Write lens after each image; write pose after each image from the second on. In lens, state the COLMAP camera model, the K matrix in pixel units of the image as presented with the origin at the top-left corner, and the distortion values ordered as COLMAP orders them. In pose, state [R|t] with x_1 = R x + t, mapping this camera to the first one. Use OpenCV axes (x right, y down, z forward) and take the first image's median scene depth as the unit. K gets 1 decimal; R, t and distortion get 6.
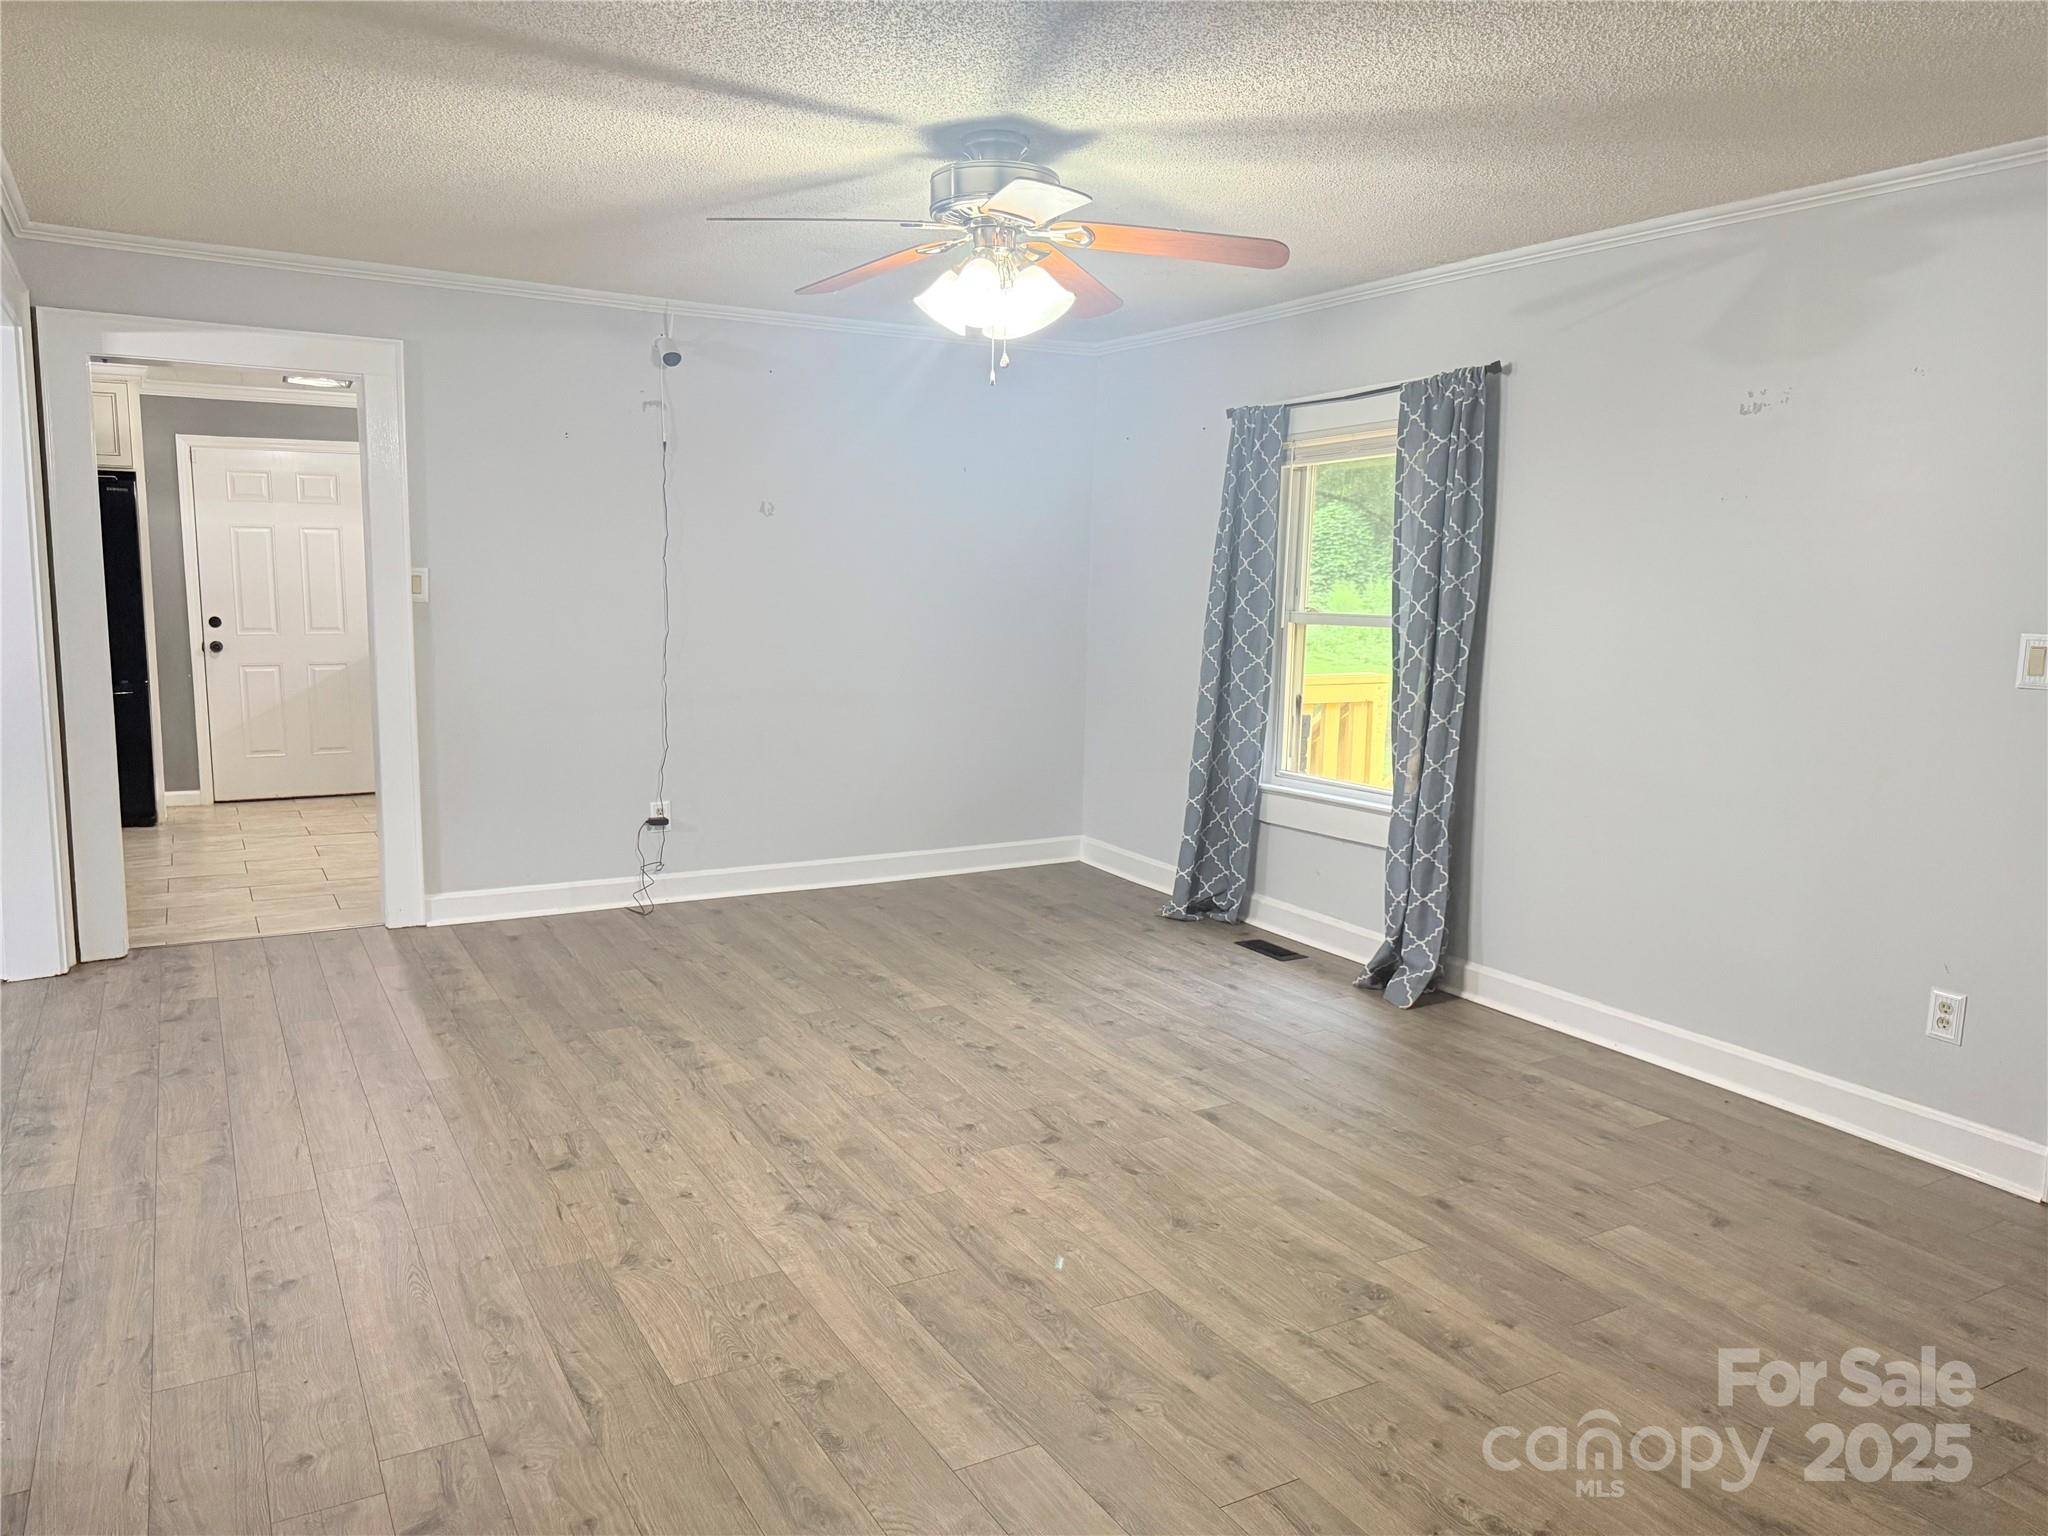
lens RADIAL K [[1448.0, 0, 1025.1], [0, 1448.0, 771.9], [0, 0, 1]] dist [0.051059, -0.054774]
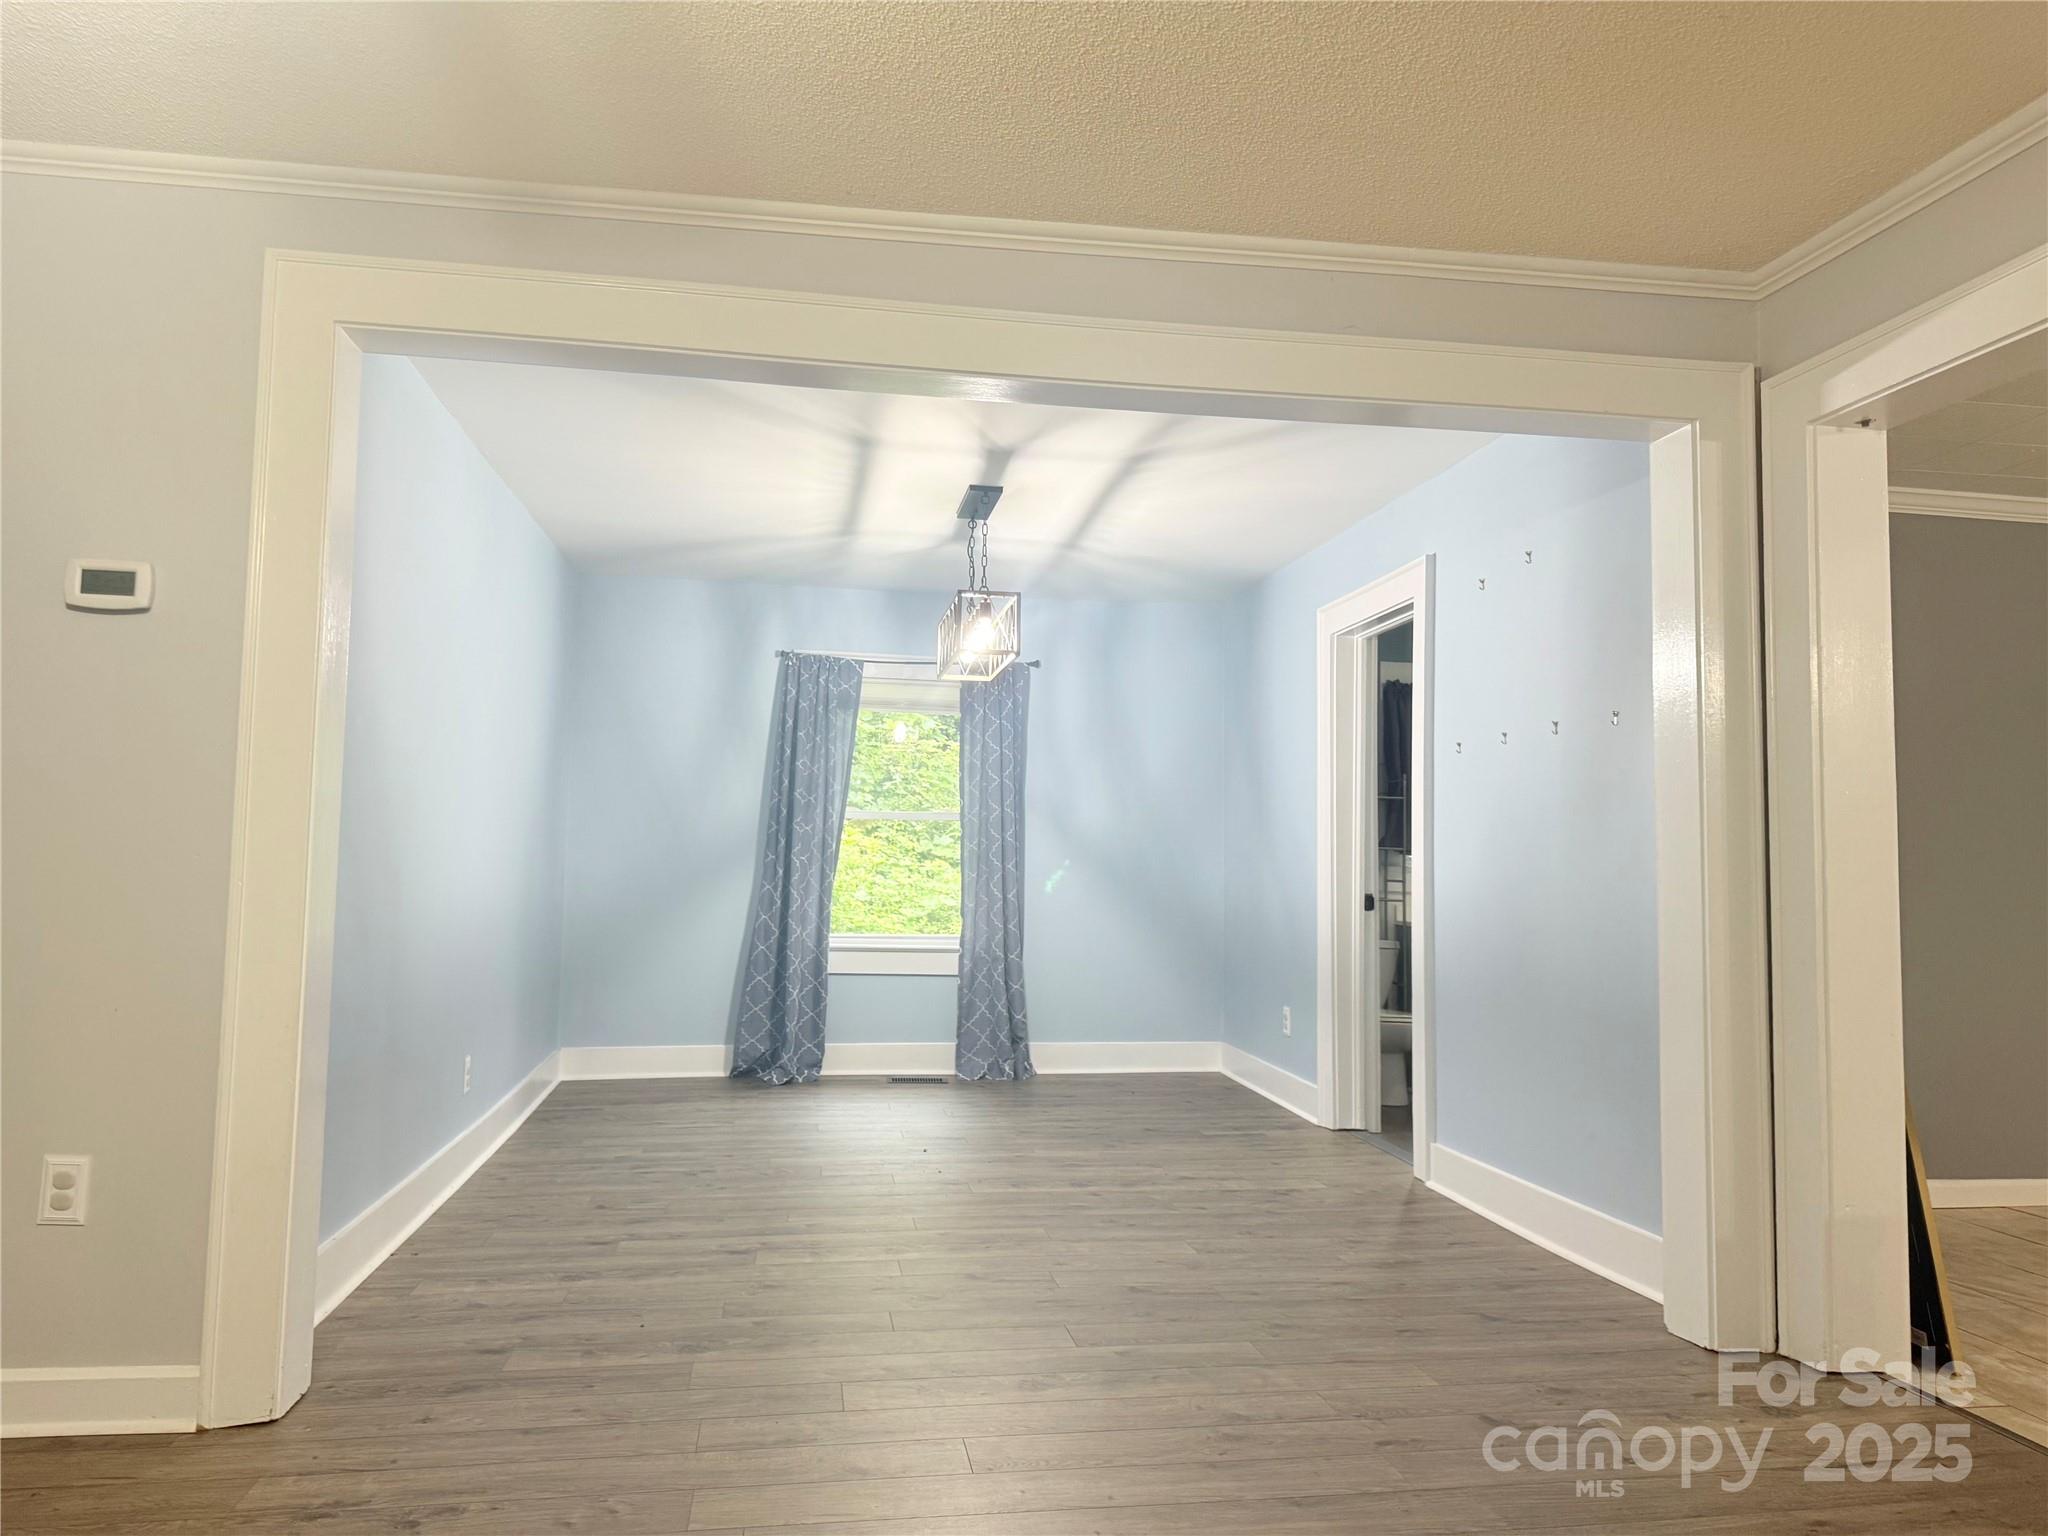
lens RADIAL K [[1448.0, 0, 1014.3], [0, 1448.0, 766.5], [0, 0, 1]] dist [0.051059, -0.054774]
pose [[-0.374453, -0.092810, -0.922590, 0.117667], [-0.150347, 0.987889, -0.038358, -0.062287], [0.914976, 0.124346, -0.383871, 1.184519]]
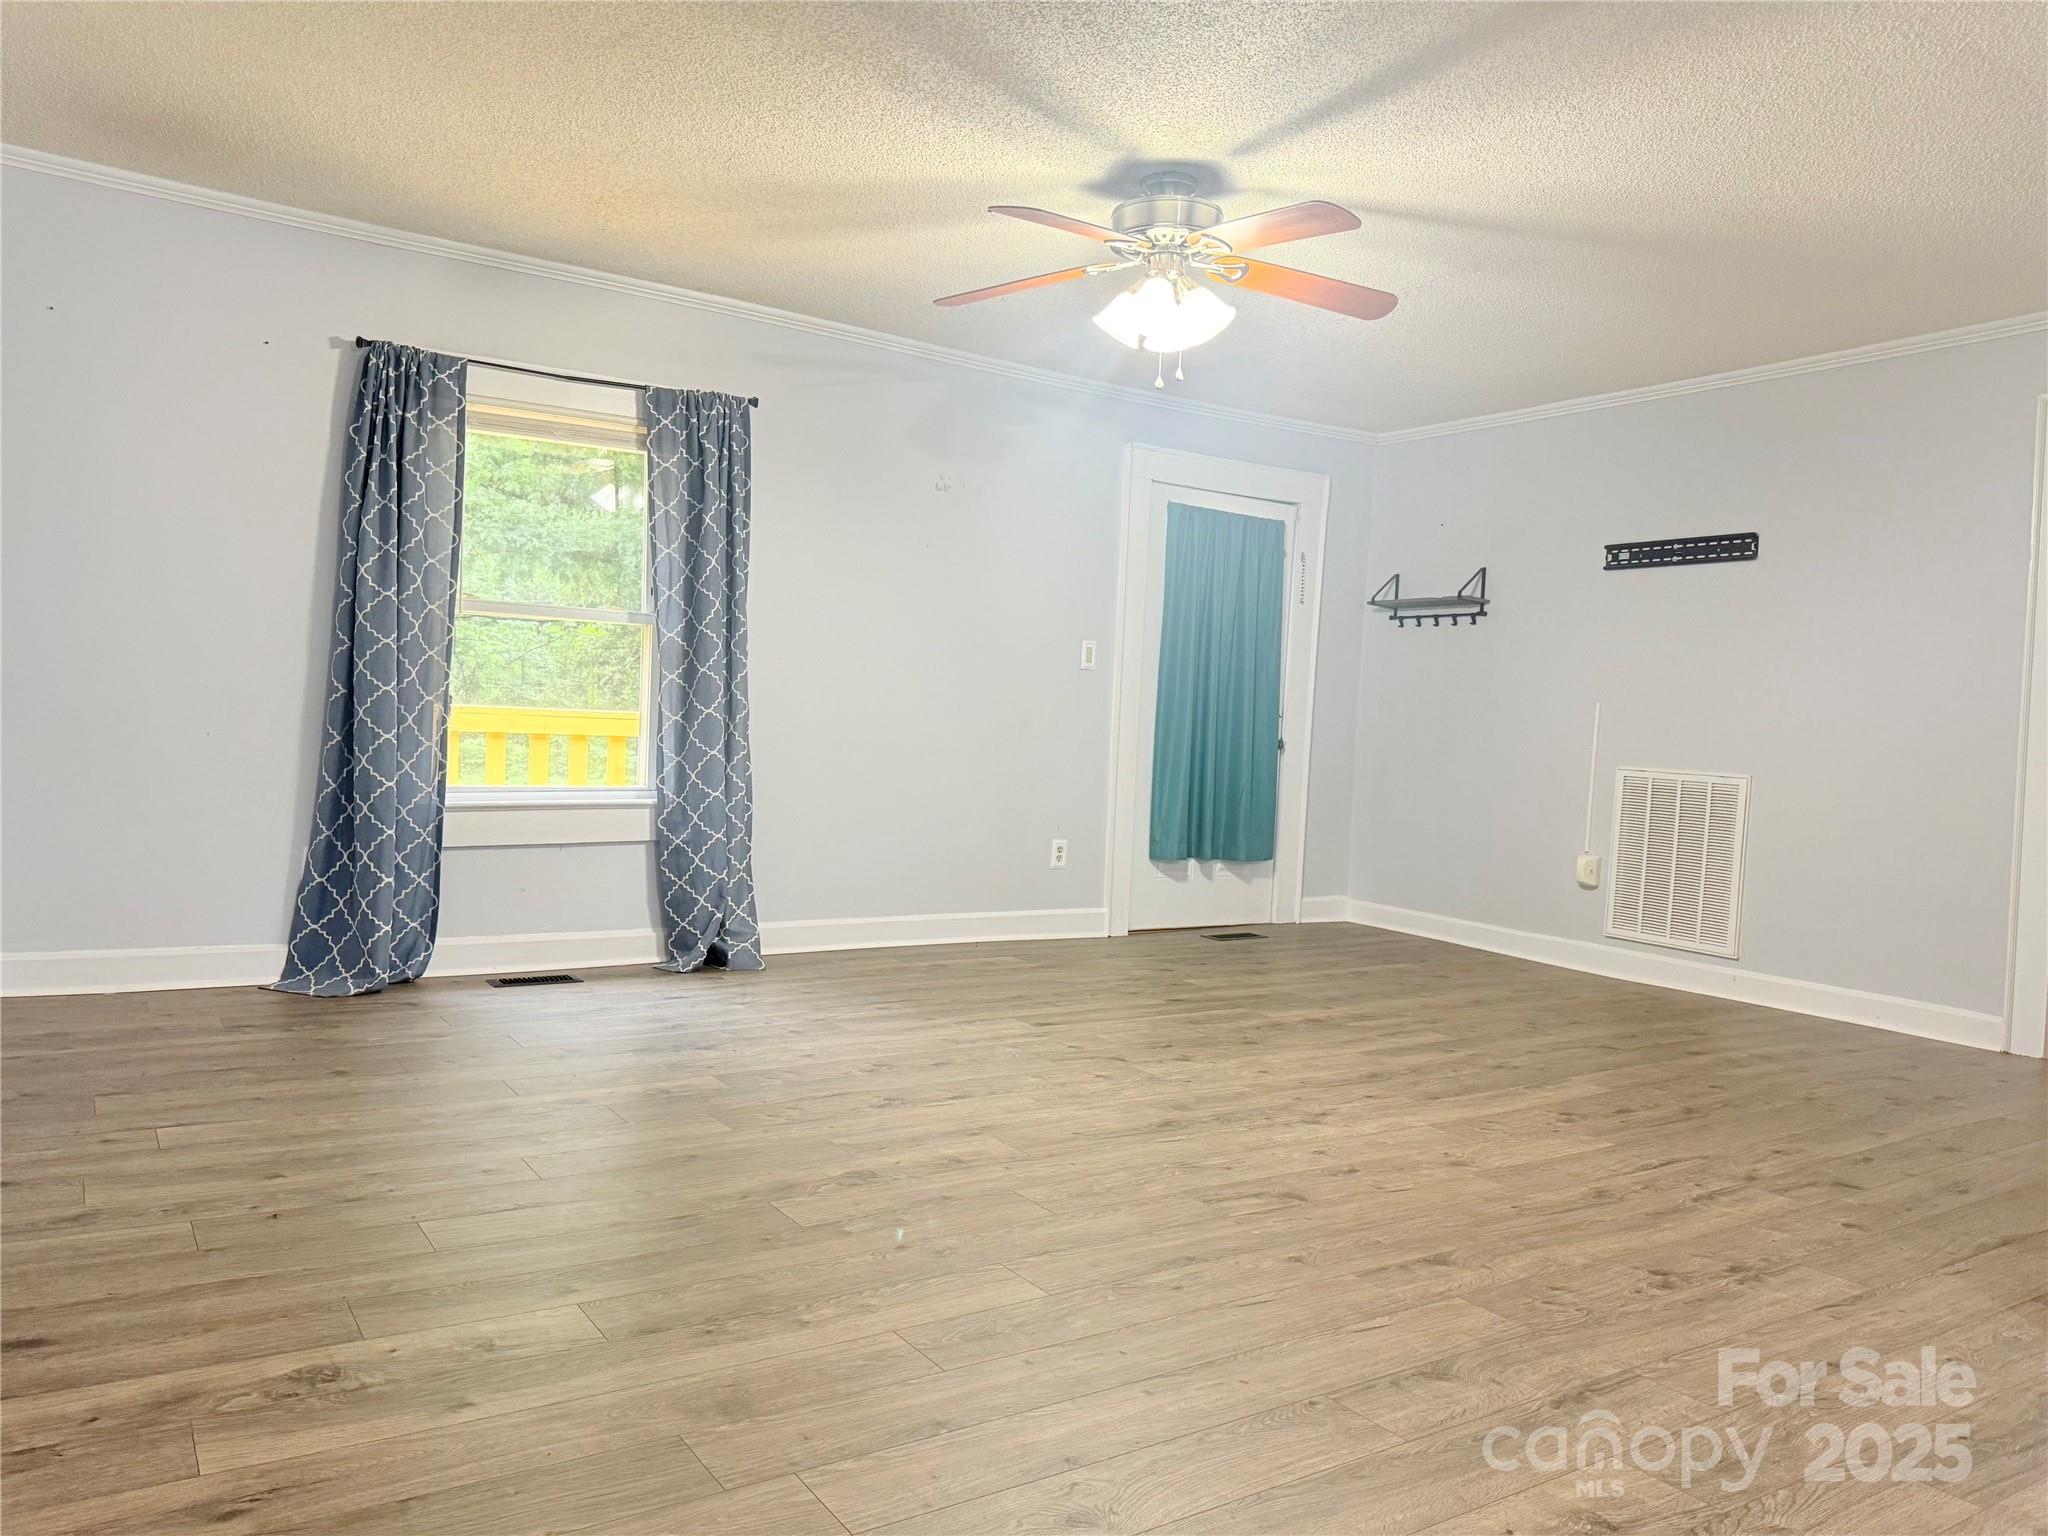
lens RADIAL K [[1448.0, 0, 1016.5], [0, 1448.0, 761.9], [0, 0, 1]] dist [0.051059, -0.054774]
pose [[-0.057984, -0.049878, 0.997071, -1.039189], [0.099211, 0.993519, 0.055470, -0.042416], [-0.993376, 0.102137, -0.052660, 1.069864]]
